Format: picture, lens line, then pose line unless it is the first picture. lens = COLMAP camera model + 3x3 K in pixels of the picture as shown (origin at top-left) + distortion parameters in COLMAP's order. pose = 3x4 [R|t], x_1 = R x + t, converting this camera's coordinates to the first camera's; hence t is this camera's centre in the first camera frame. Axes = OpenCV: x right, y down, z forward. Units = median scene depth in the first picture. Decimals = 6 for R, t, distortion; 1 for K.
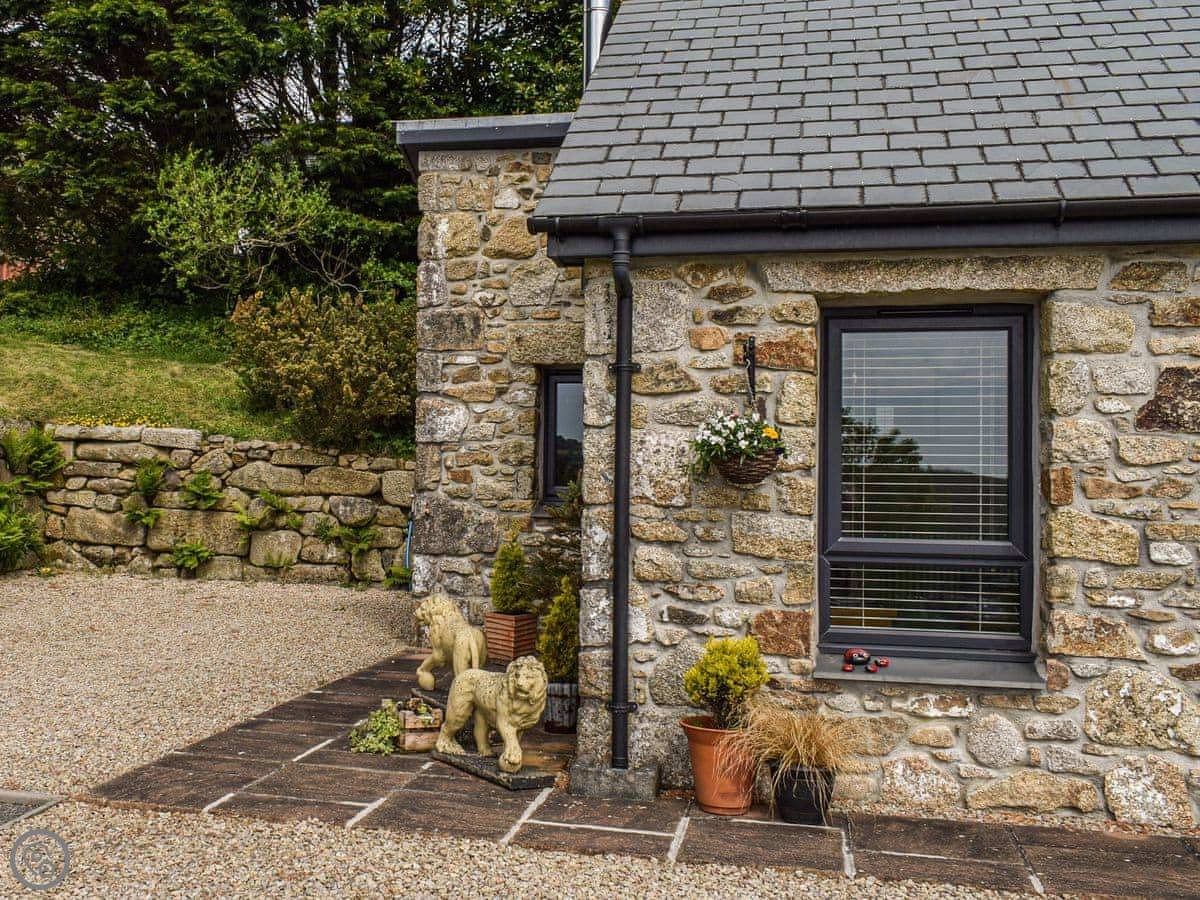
lens RADIAL K [[1350.0, 0, 600.0], [0, 1350.0, 450.0], [0, 0, 1]] dist [-0.009971, -0.004276]
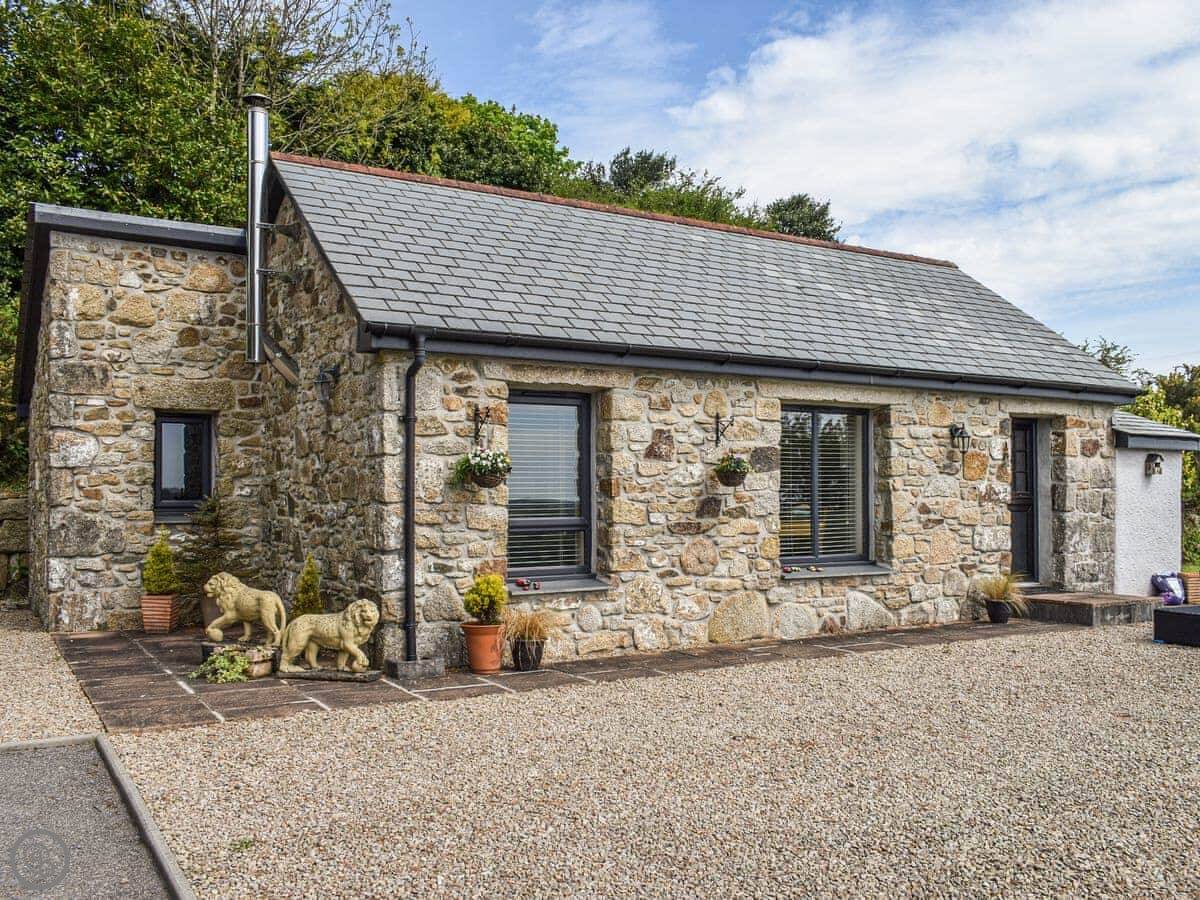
lens RADIAL K [[1071.8, 0, 599.4], [0, 1071.8, 526.1], [0, 0, 1]] dist [-0.000432, 0.001722]
pose [[0.680097, -0.038126, 0.732130, -0.782524], [0.008131, 0.998978, 0.044469, 0.013098], [-0.733077, -0.024291, 0.679712, -0.057065]]
